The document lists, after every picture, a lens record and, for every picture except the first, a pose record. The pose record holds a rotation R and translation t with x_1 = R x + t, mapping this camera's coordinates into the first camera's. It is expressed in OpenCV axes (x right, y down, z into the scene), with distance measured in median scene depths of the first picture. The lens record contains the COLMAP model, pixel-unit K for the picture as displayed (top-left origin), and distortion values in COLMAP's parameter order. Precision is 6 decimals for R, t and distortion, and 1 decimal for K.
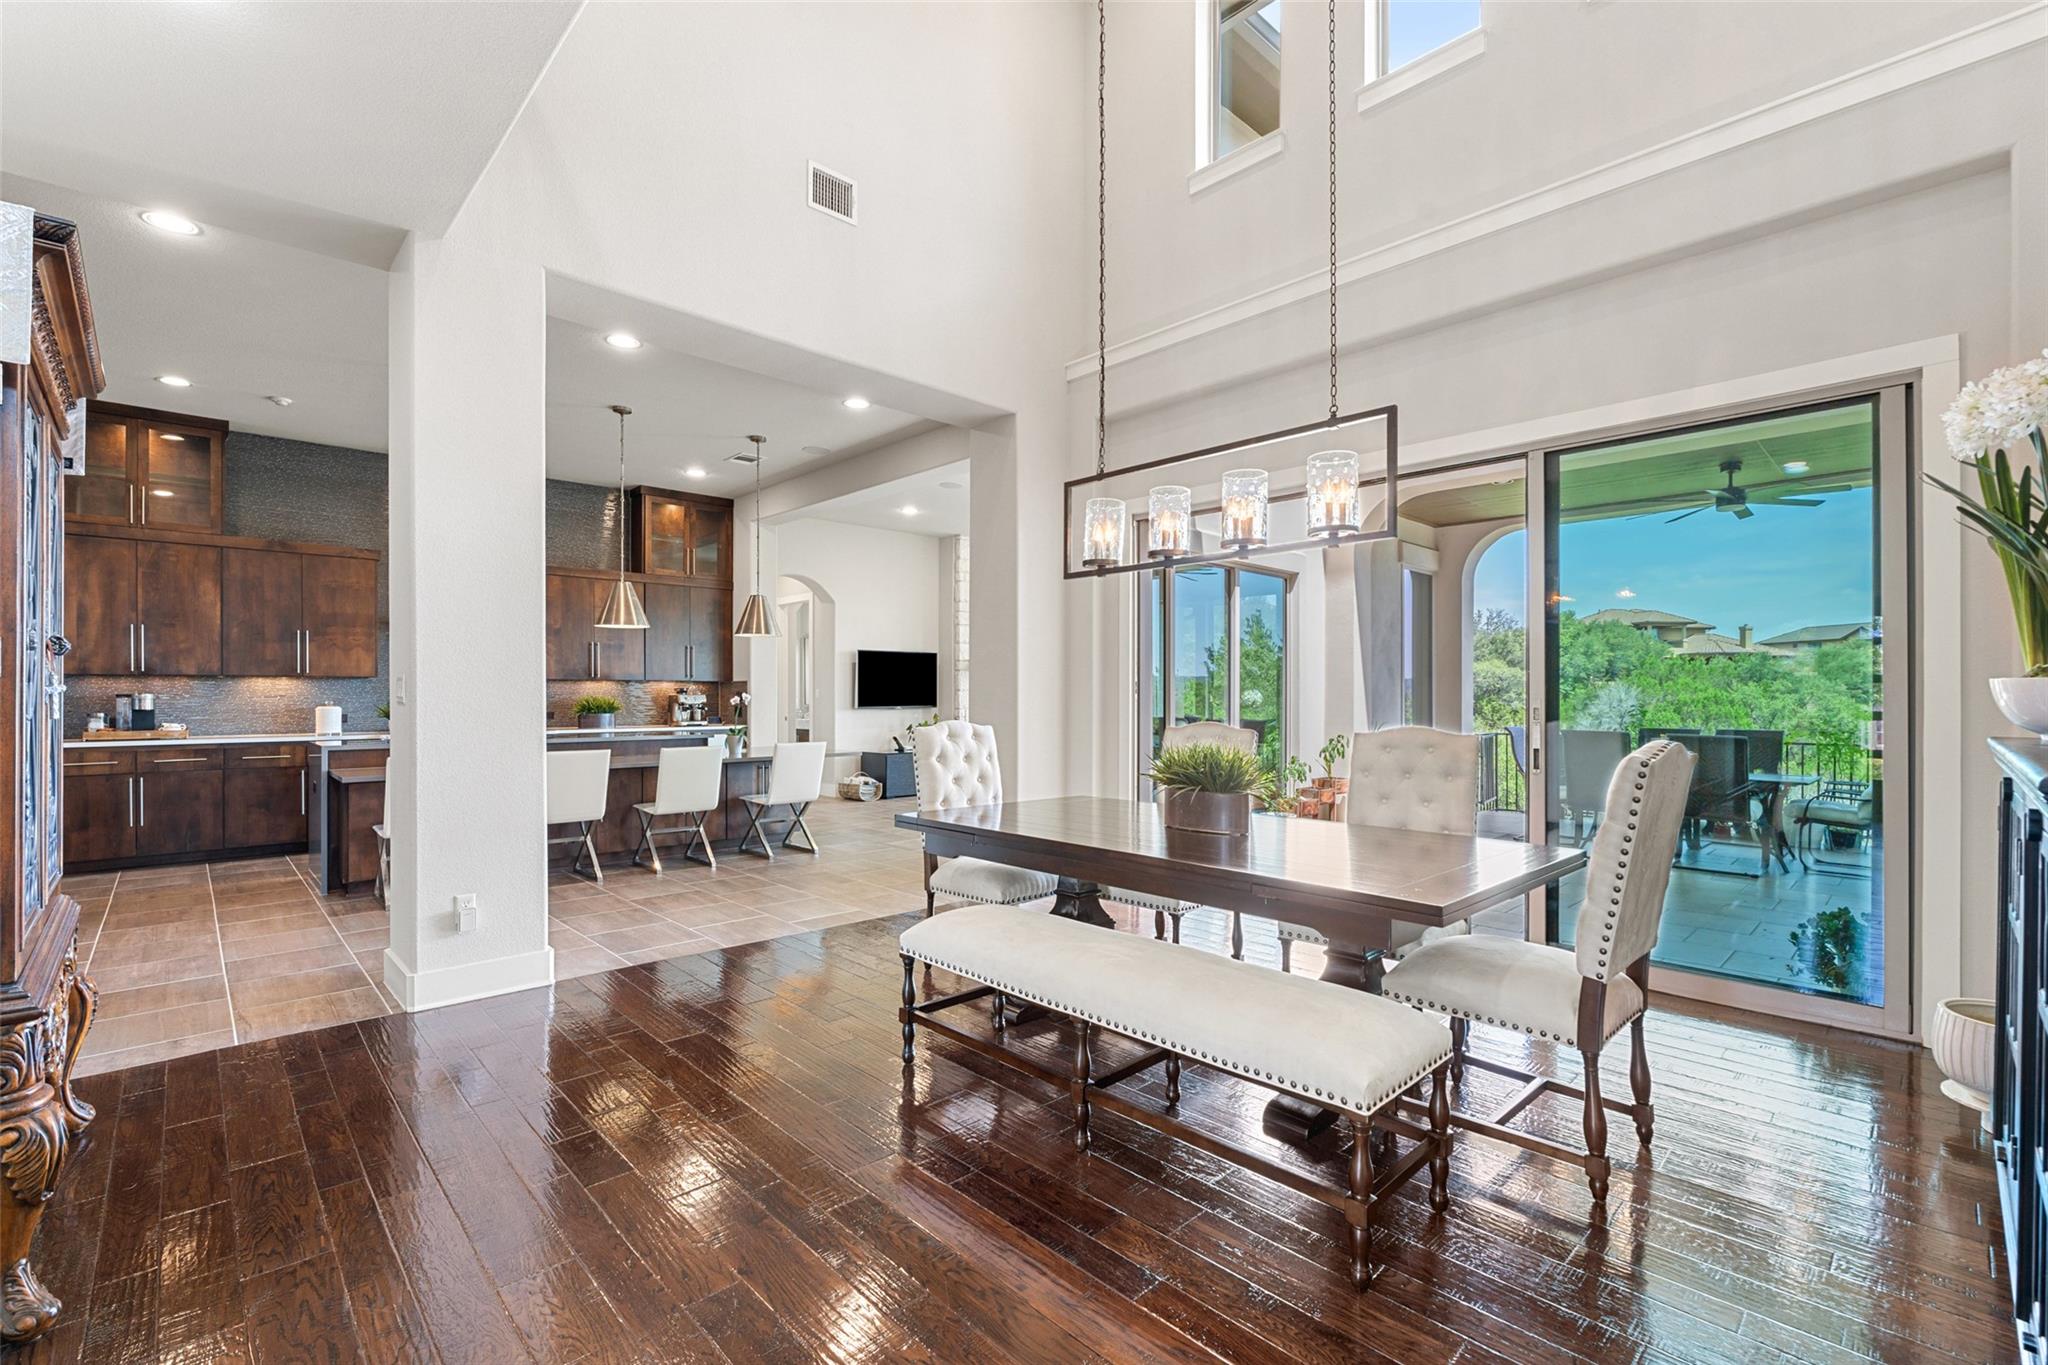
lens RADIAL K [[889.9, 0, 1029.1], [0, 889.9, 697.2], [0, 0, 1]] dist [-0.004726, 0.000344]
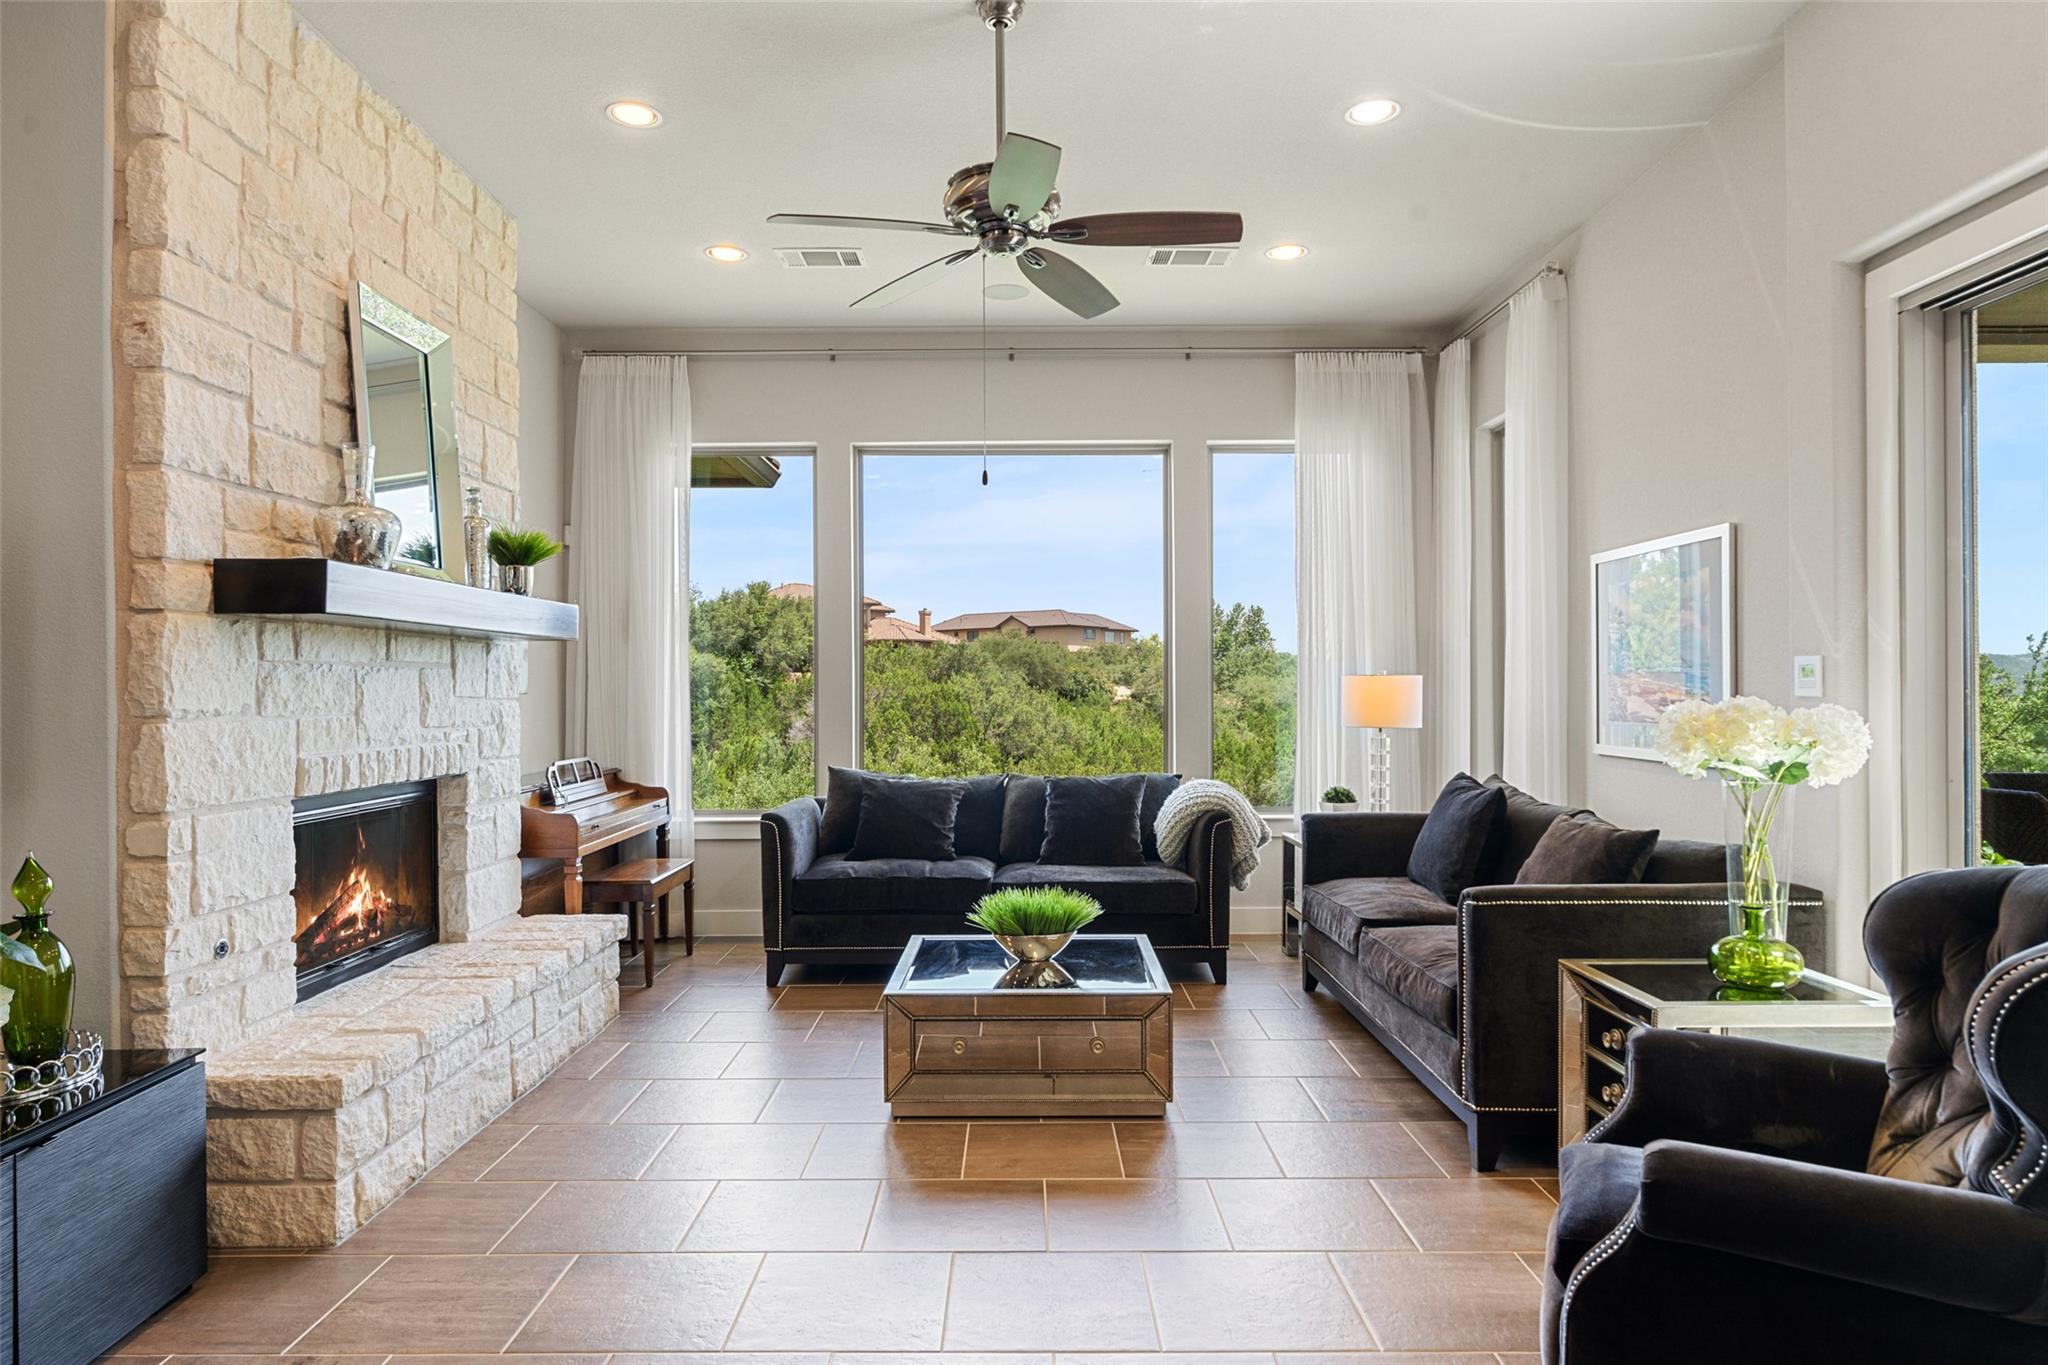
lens RADIAL K [[1229.7, 0, 1024.0], [0, 1229.7, 685.8], [0, 0, 1]] dist [-0.007893, 0.001964]
pose [[0.692084, -0.003531, 0.721808, -0.242141], [0.007404, 0.999970, -0.002207, -0.021353], [-0.721779, 0.006872, 0.692090, 1.183419]]
